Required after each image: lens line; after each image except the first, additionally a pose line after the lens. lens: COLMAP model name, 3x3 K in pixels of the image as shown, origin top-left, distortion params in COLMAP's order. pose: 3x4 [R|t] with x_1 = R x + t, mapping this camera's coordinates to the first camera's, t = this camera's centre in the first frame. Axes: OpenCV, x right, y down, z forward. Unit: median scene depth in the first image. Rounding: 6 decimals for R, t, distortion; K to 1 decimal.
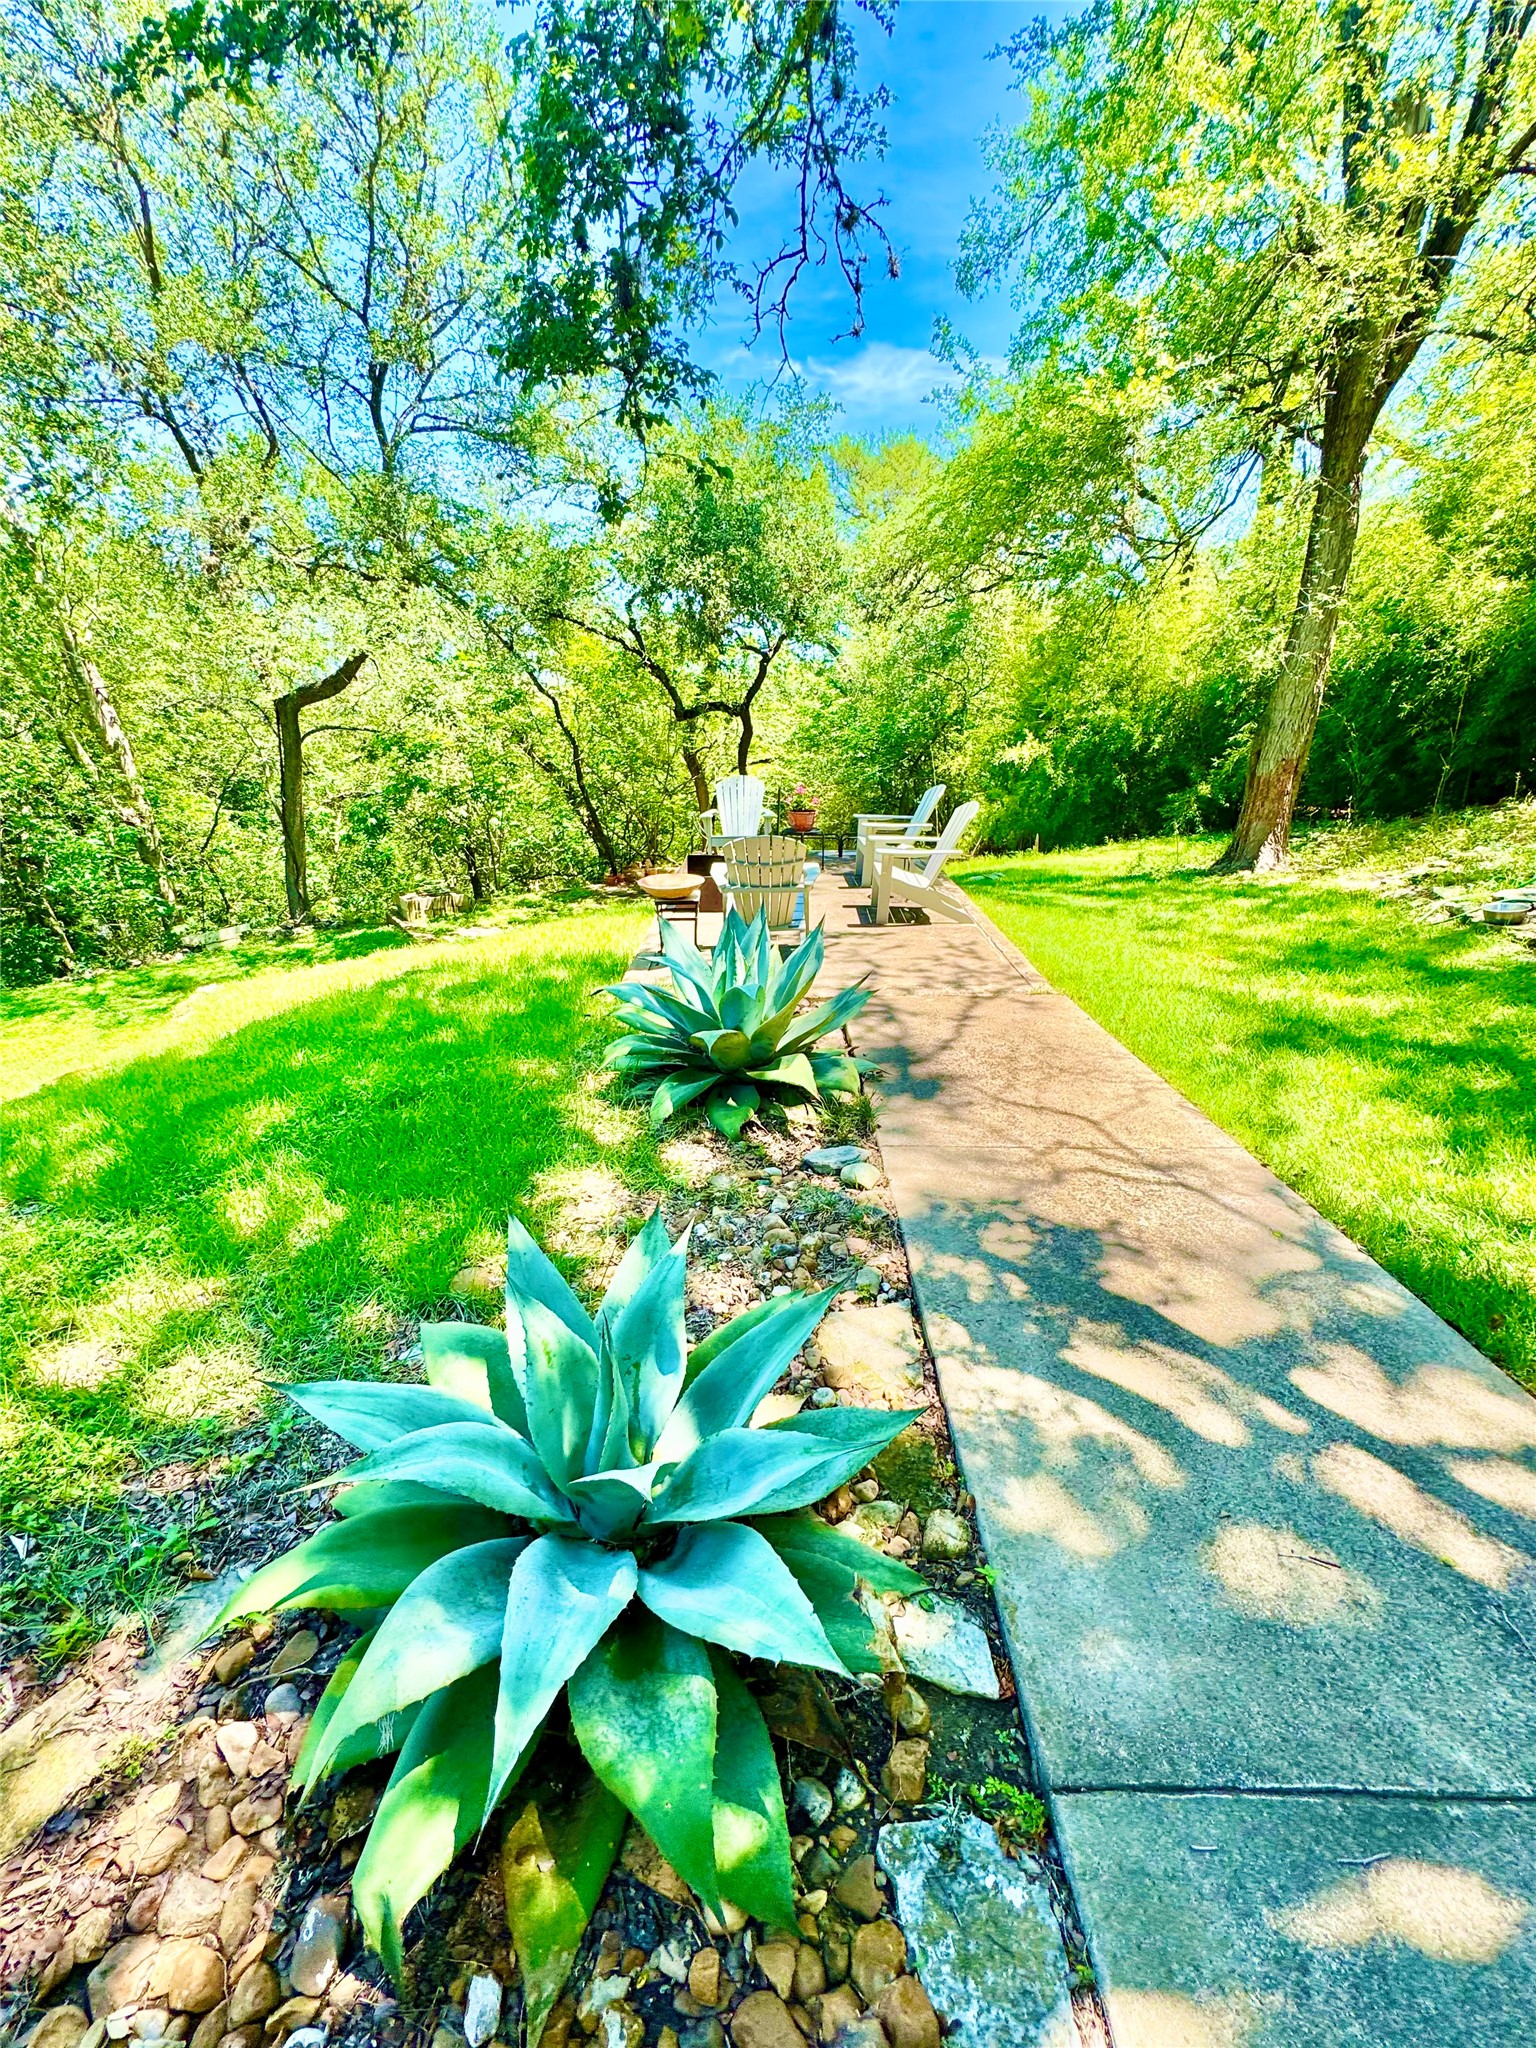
lens RADIAL K [[817.4, 0, 768.0], [0, 817.4, 1024.0], [0, 0, 1]] dist [-0.002533, 0.000635]
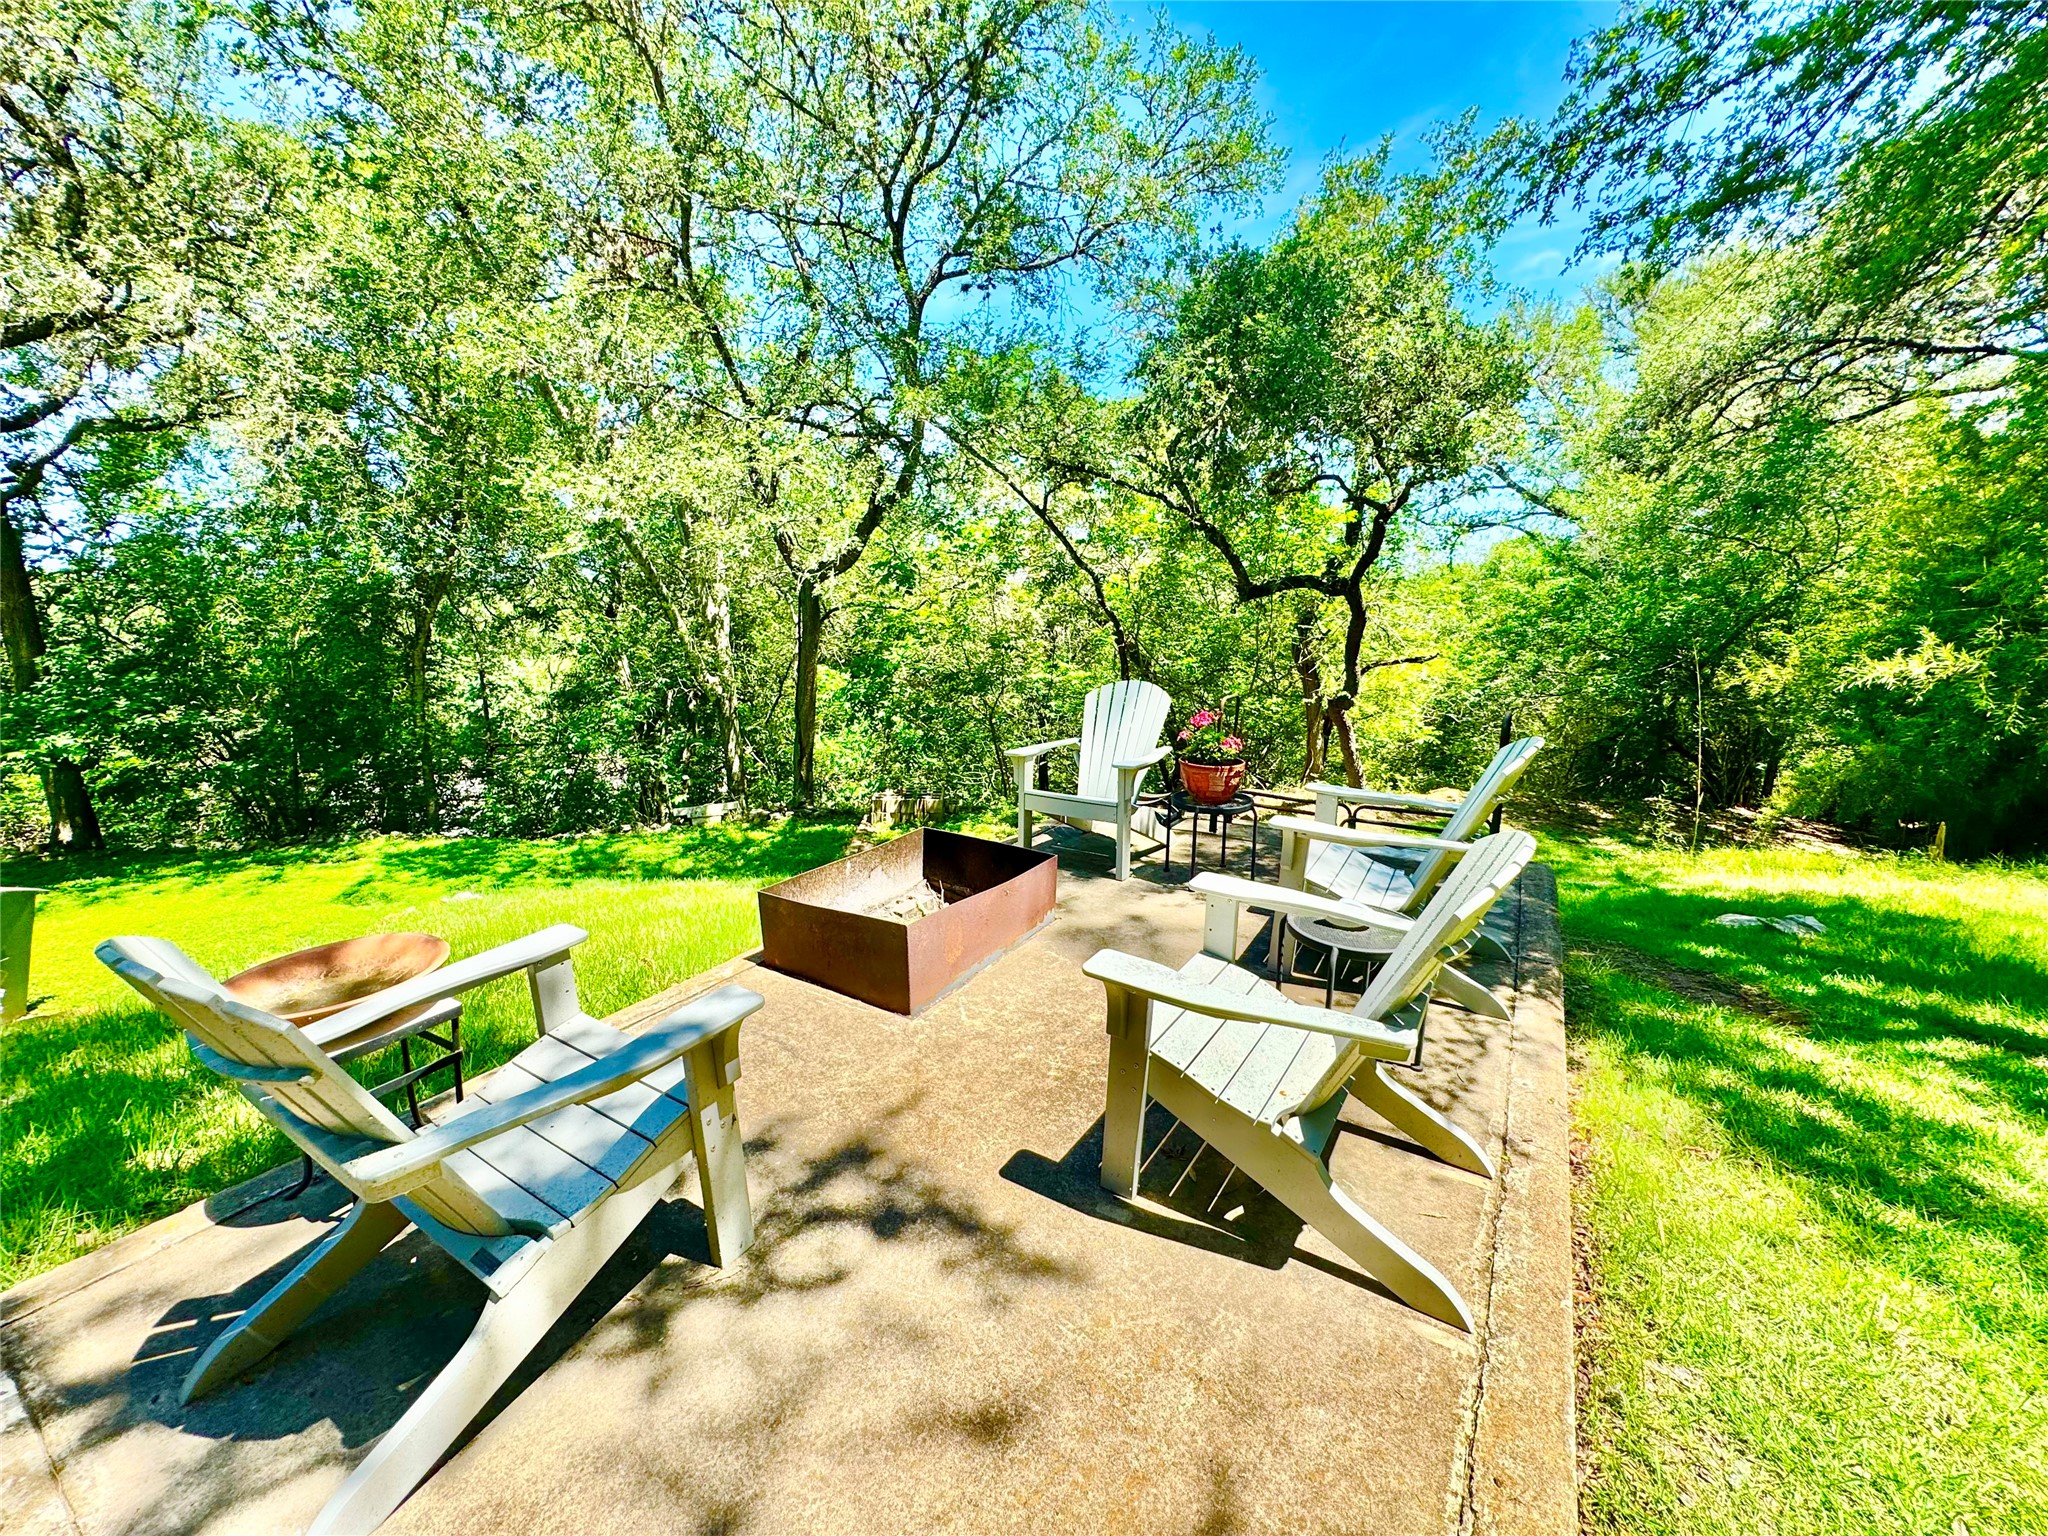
lens RADIAL K [[817.4, 0, 1019.3], [0, 817.4, 769.4], [0, 0, 1]] dist [-0.002533, 0.000635]
pose [[0.849628, 0.108109, -0.516182, 0.105280], [-0.193982, 0.974211, -0.115253, -0.096909], [0.490411, 0.198052, 0.848689, 0.298859]]
